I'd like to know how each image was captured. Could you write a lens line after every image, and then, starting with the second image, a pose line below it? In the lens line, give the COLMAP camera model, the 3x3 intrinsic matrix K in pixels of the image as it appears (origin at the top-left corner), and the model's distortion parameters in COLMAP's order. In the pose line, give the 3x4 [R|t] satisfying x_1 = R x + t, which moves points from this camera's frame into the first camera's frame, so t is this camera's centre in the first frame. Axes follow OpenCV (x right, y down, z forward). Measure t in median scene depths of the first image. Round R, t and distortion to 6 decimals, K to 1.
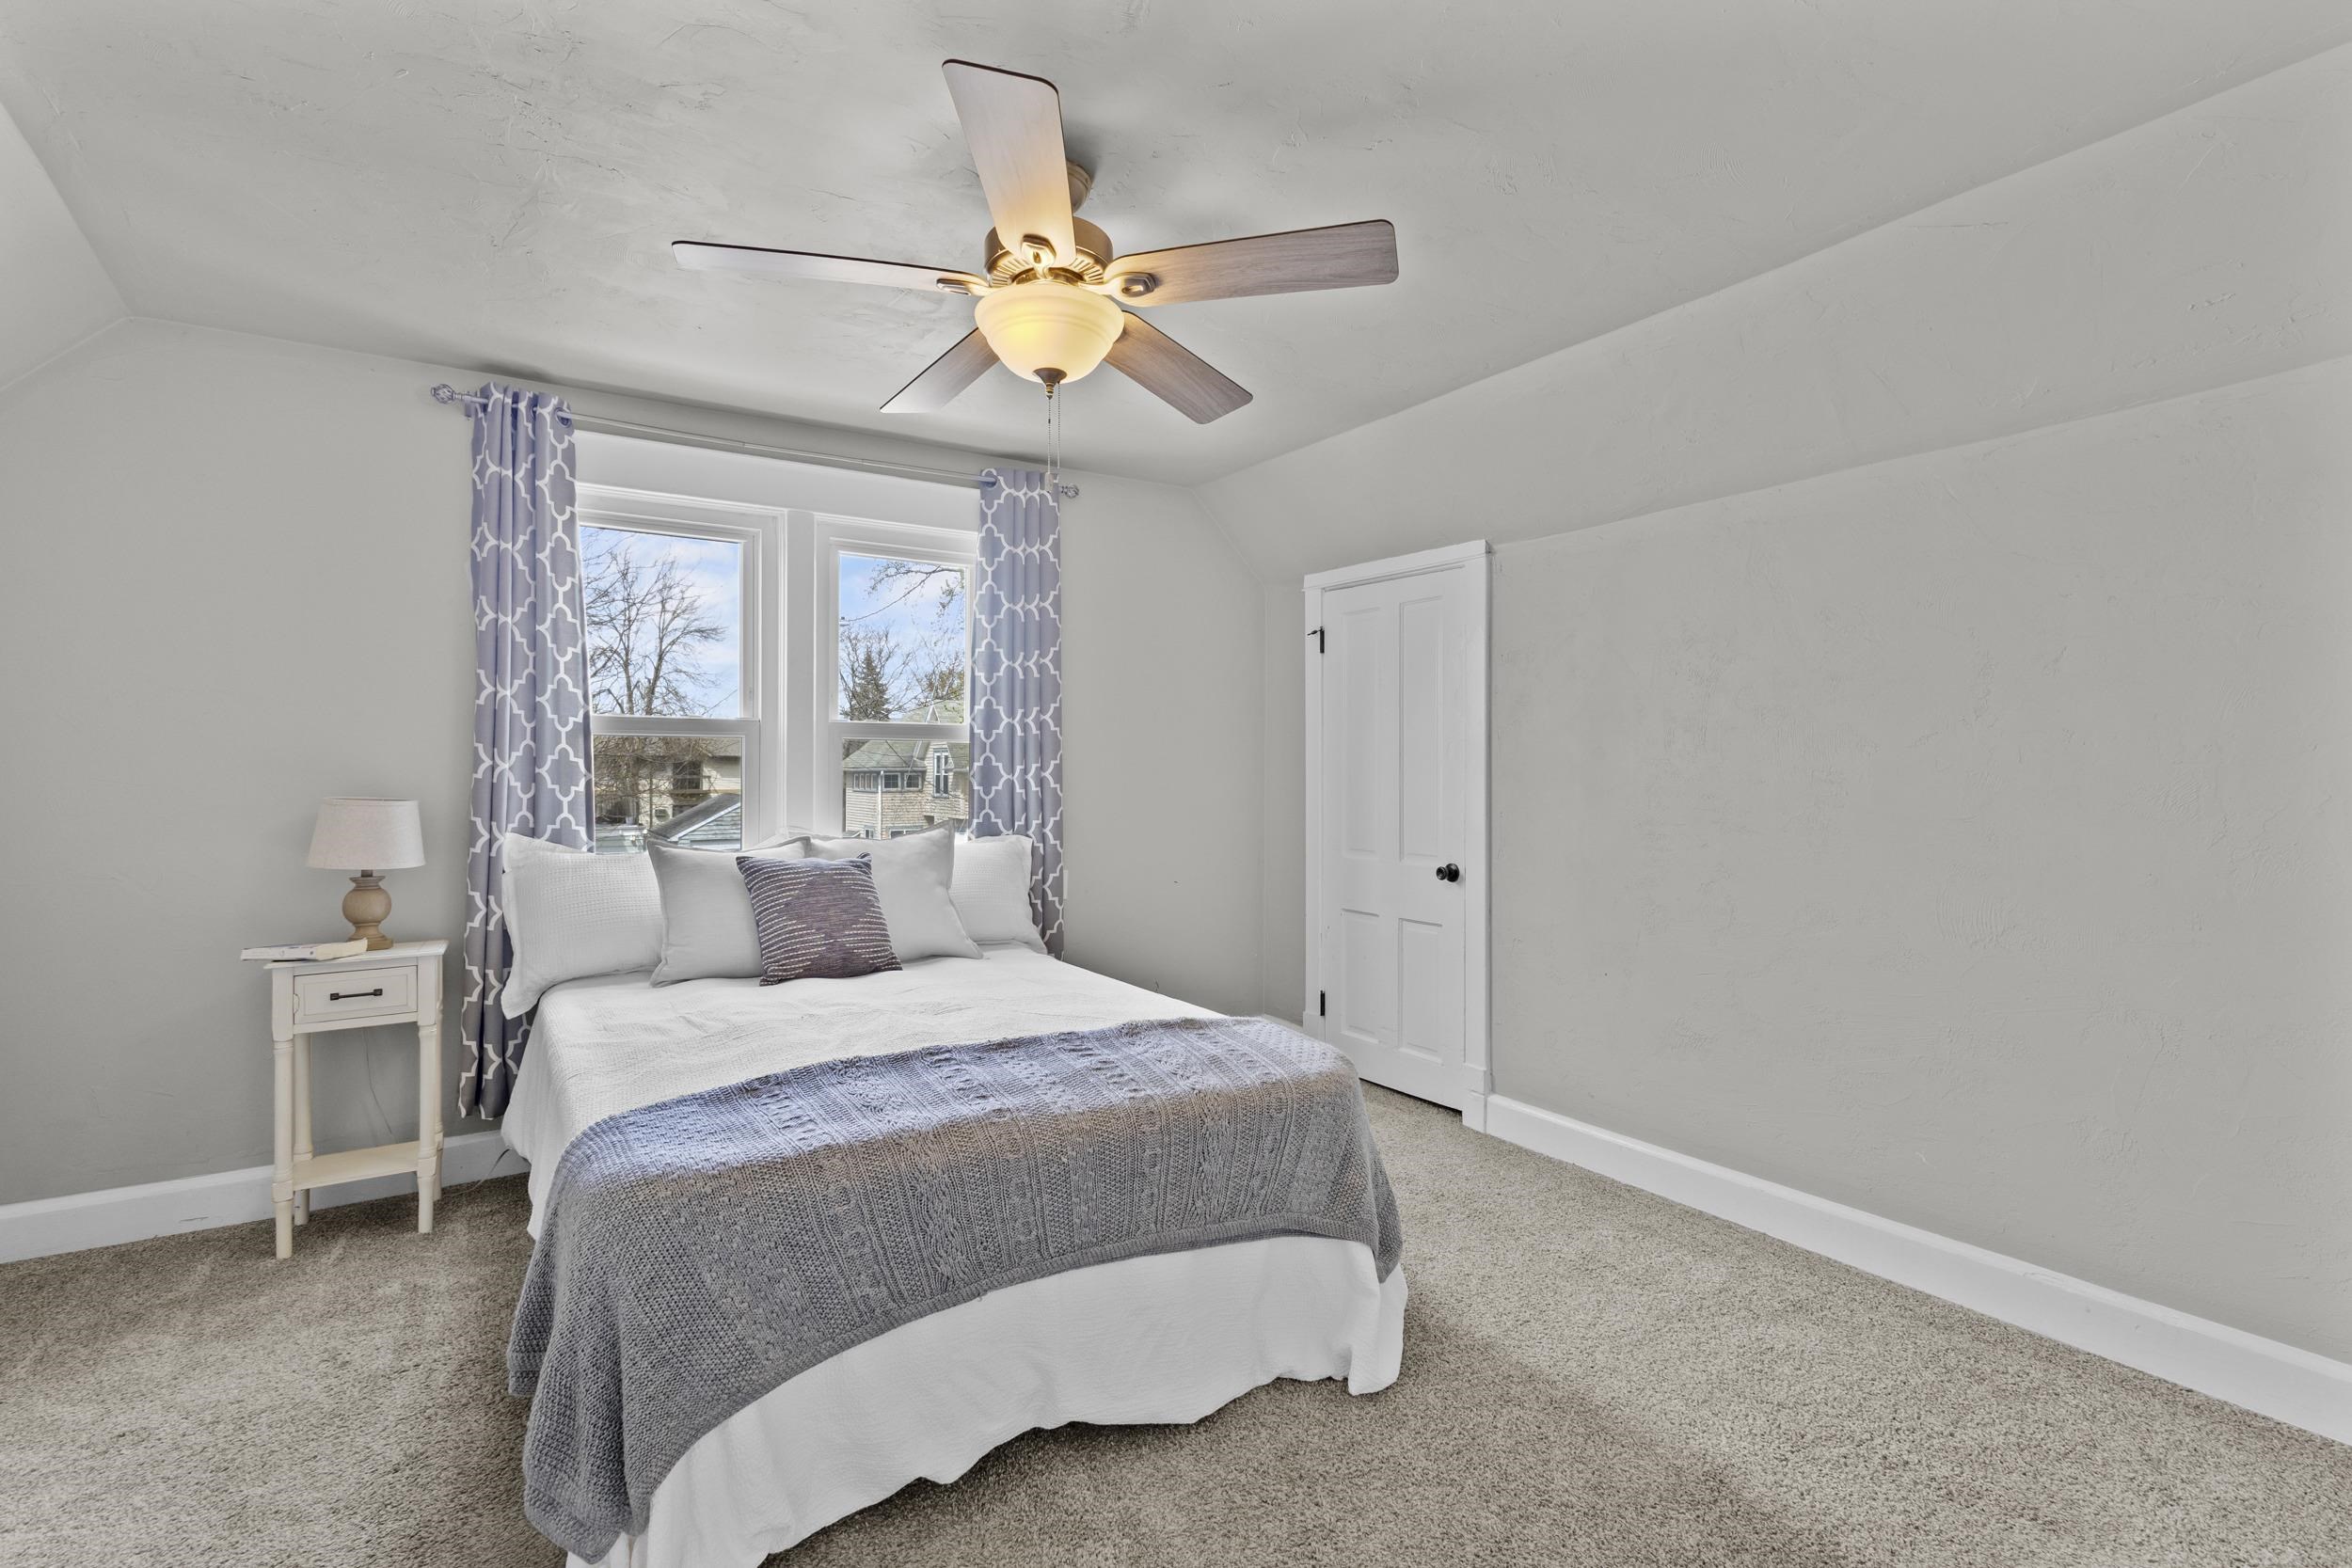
lens RADIAL K [[1089.1, 0, 1138.2], [0, 1089.1, 757.9], [0, 0, 1]] dist [0.007042, -0.001871]
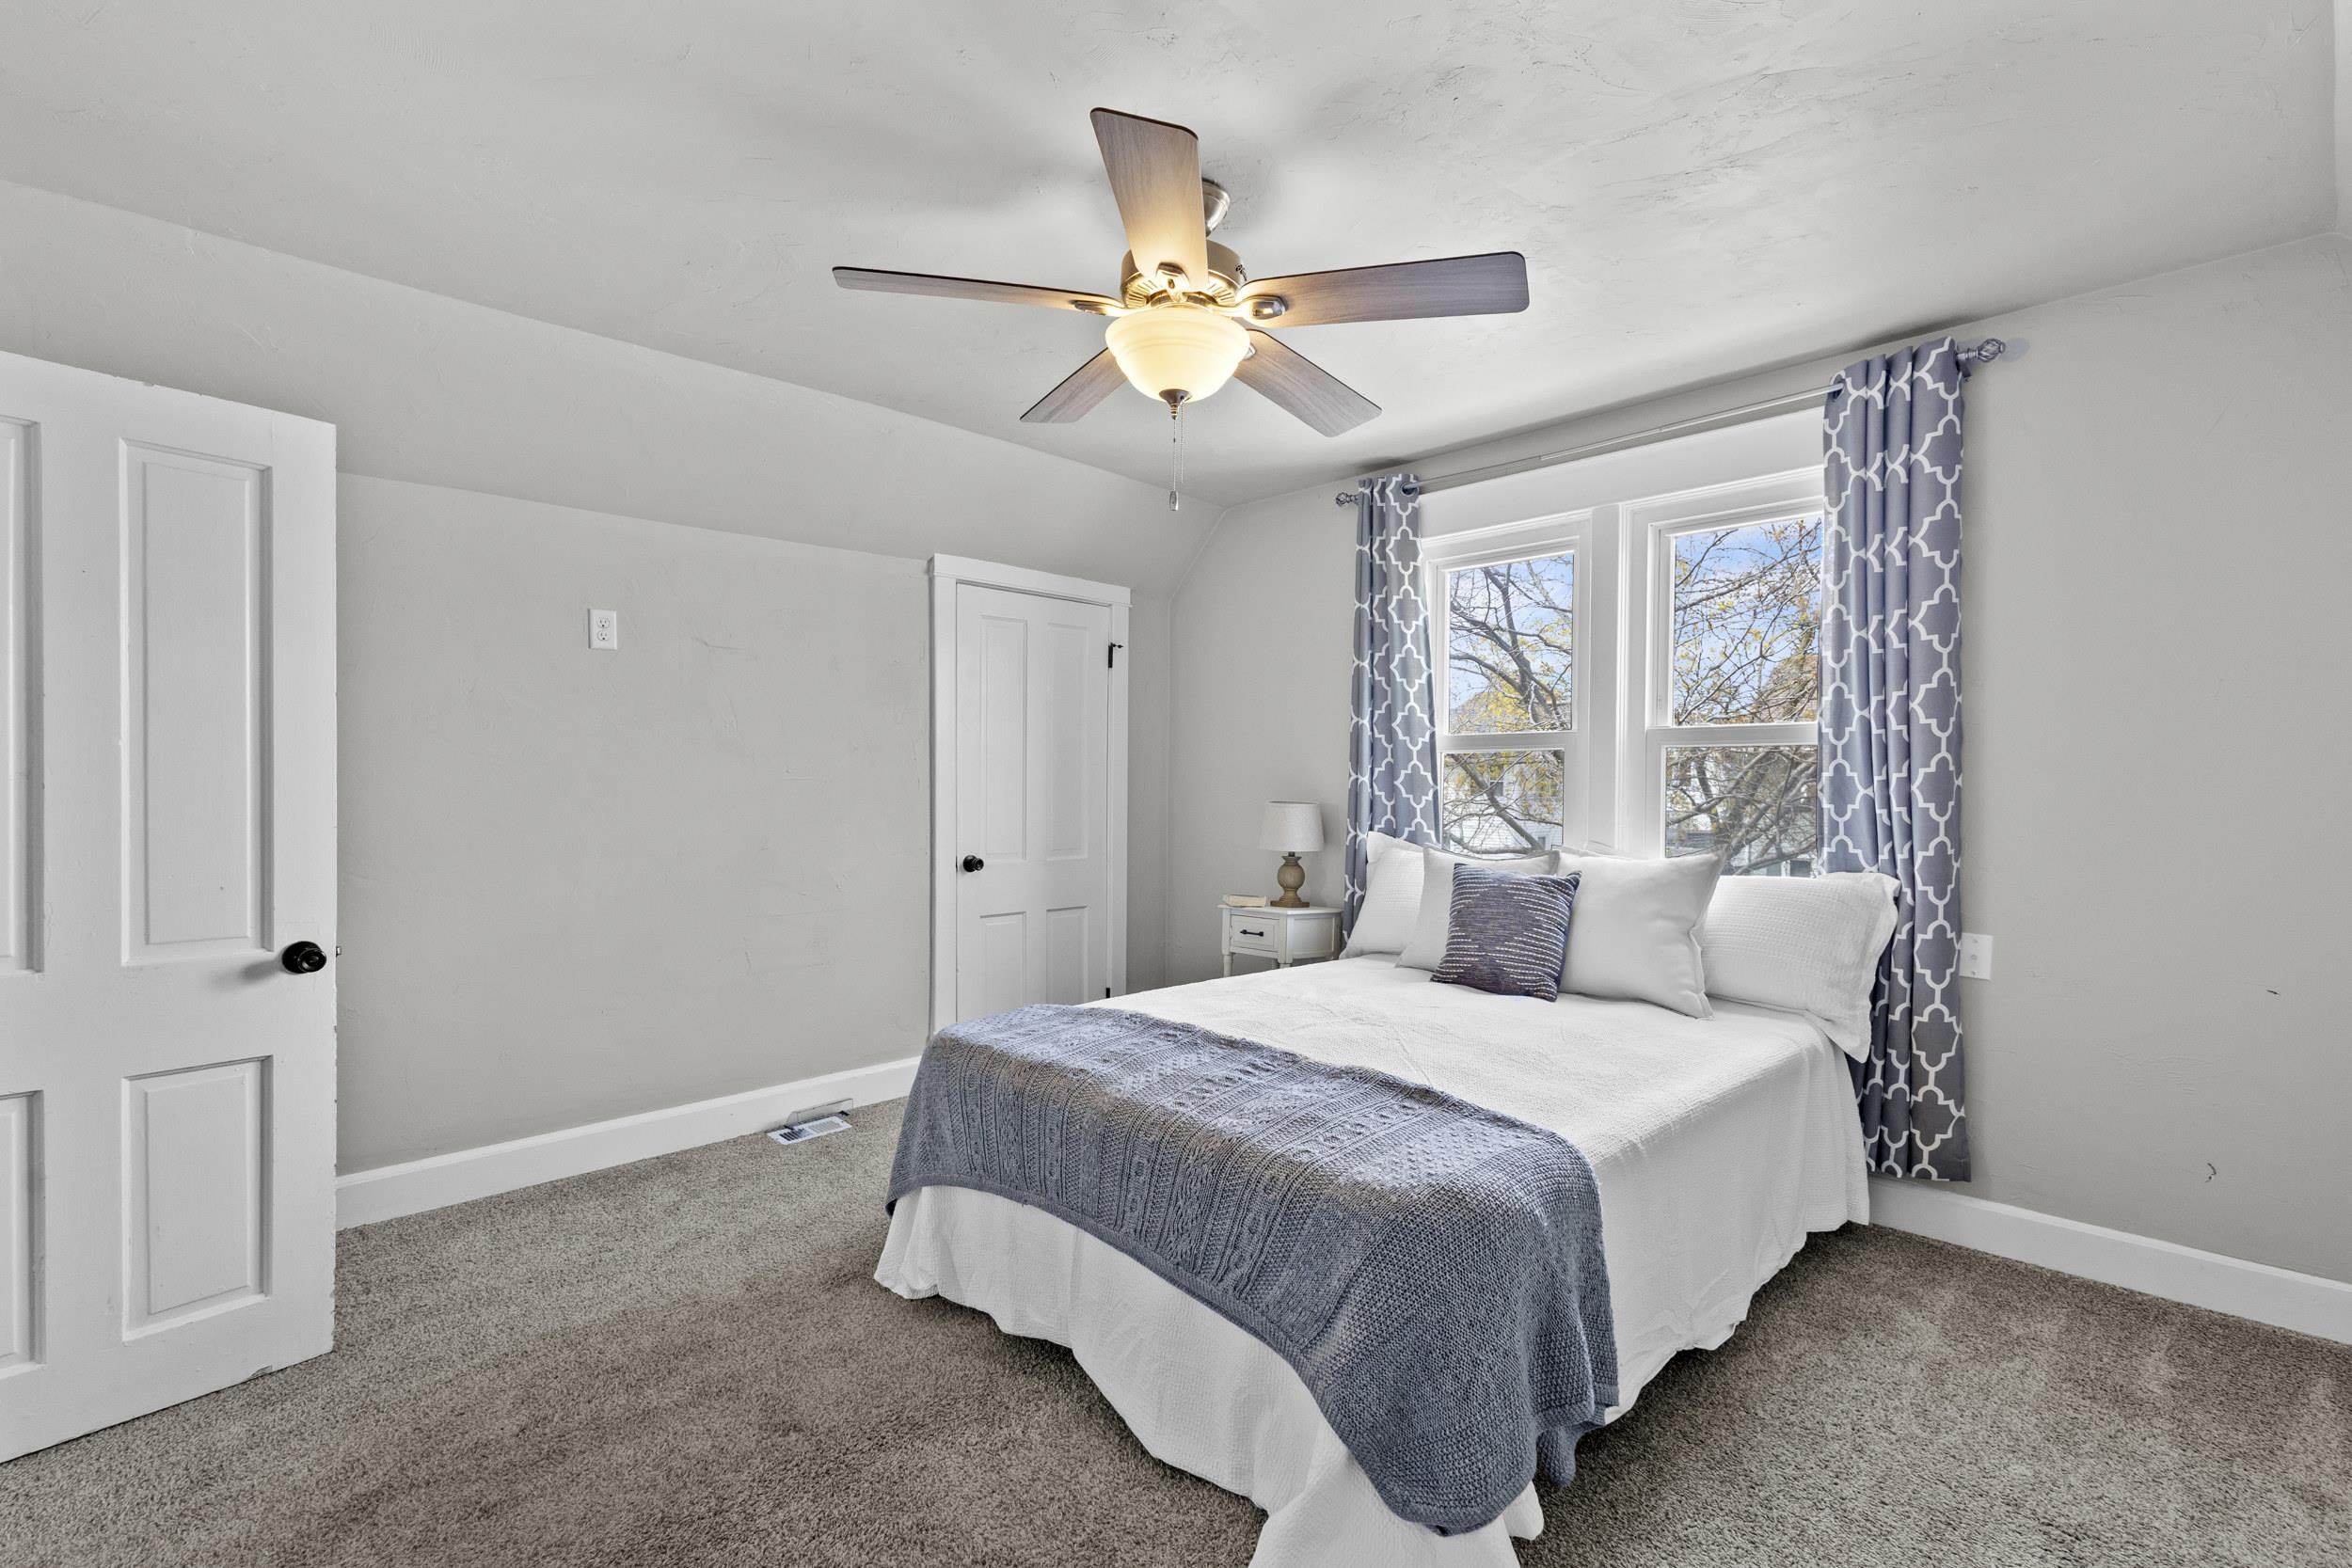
lens RADIAL K [[1089.1, 0, 1178.0], [0, 1089.1, 792.5], [0, 0, 1]] dist [0.007042, -0.001871]
pose [[0.220586, 0.006664, -0.975345, 0.585328], [0.008775, 0.999923, 0.008817, 0.009494], [0.975328, -0.010503, 0.220511, 0.481168]]
